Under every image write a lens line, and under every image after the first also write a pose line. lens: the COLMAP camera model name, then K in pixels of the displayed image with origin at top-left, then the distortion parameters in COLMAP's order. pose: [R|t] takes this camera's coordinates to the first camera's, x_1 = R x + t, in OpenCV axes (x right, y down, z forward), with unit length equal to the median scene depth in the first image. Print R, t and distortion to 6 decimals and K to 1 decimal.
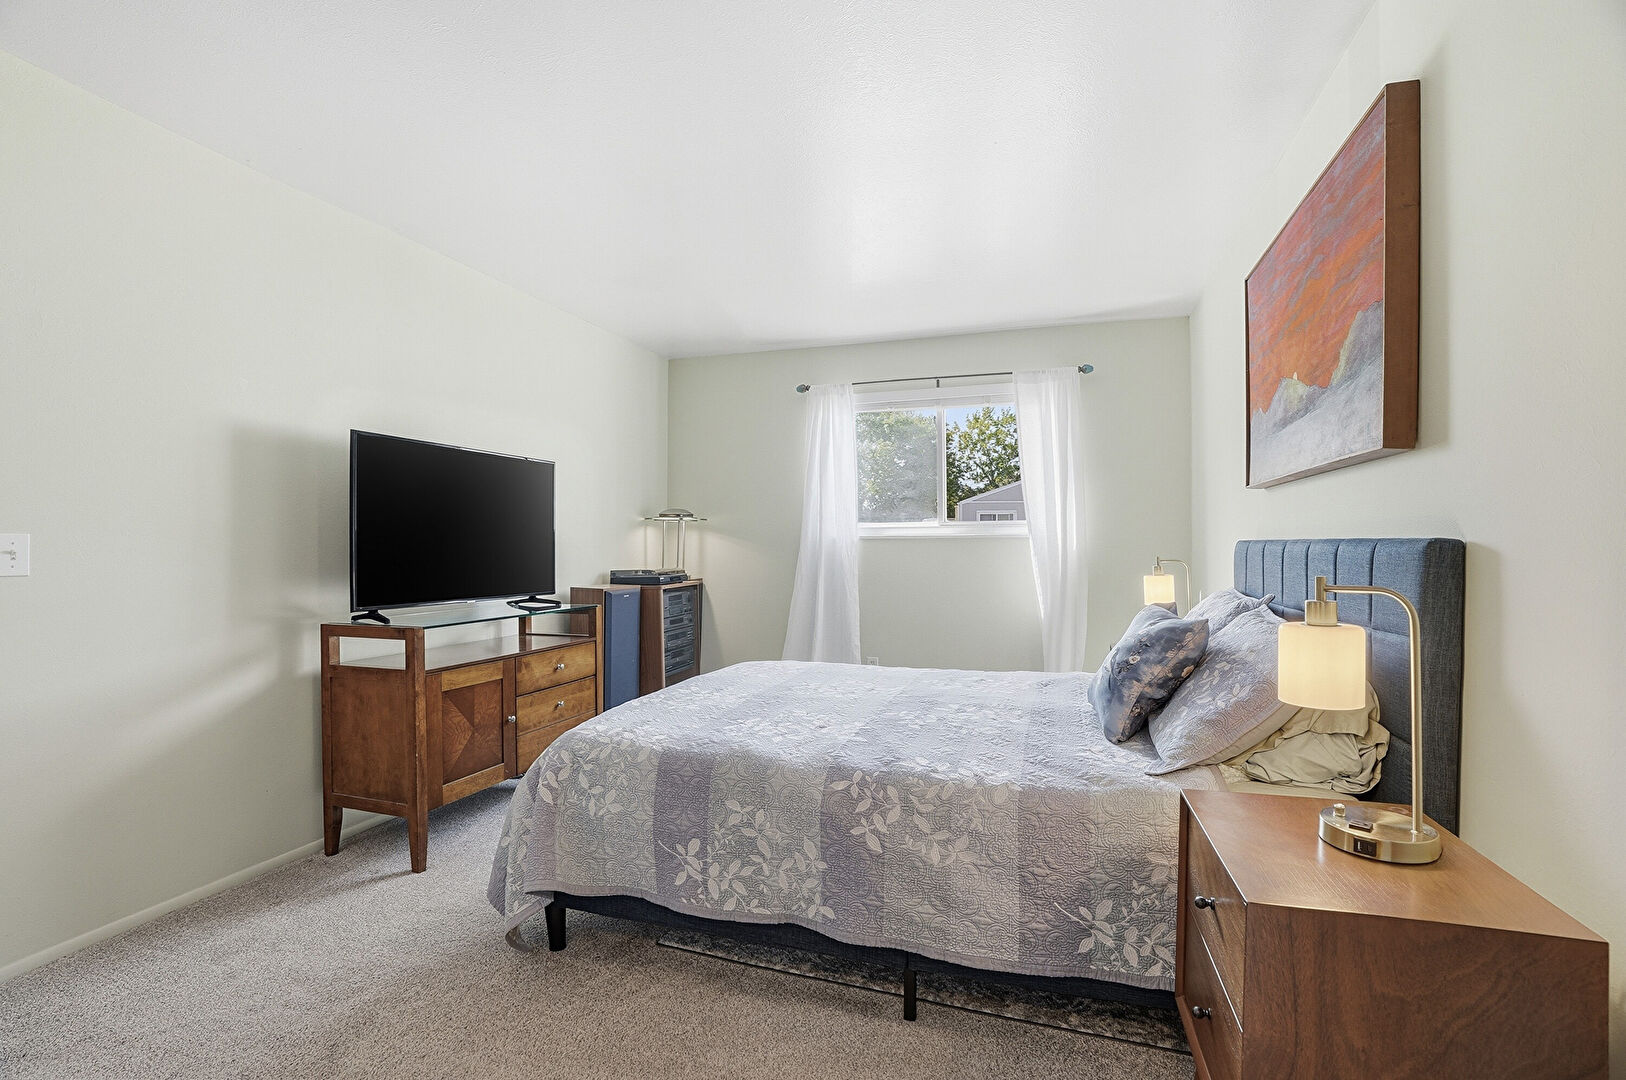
lens RADIAL K [[752.9, 0, 812.3], [0, 752.9, 543.7], [0, 0, 1]] dist [-0.071498, 0.028860]
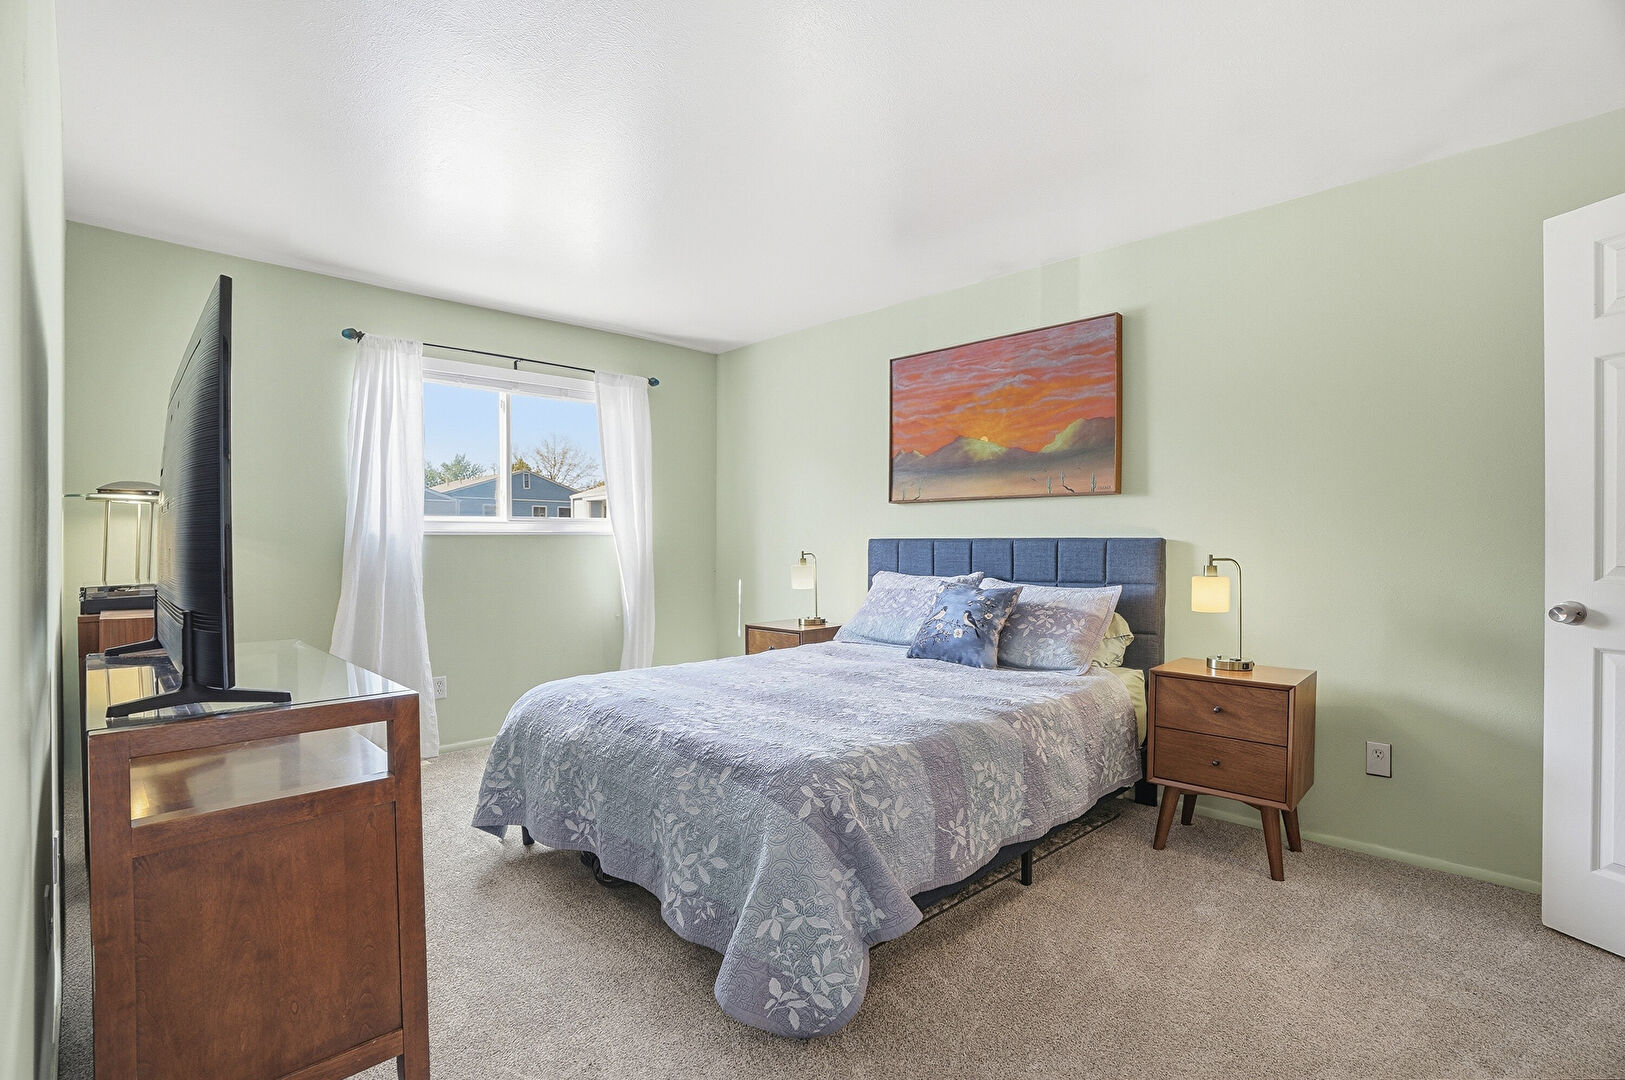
lens RADIAL K [[752.5, 0, 811.8], [0, 752.5, 543.7], [0, 0, 1]] dist [-0.071498, 0.028860]
pose [[0.457134, 0.000082, 0.889398, -1.210280], [-0.000599, 1.000000, 0.000216, 0.007743], [-0.889398, -0.000631, 0.457134, 0.686002]]
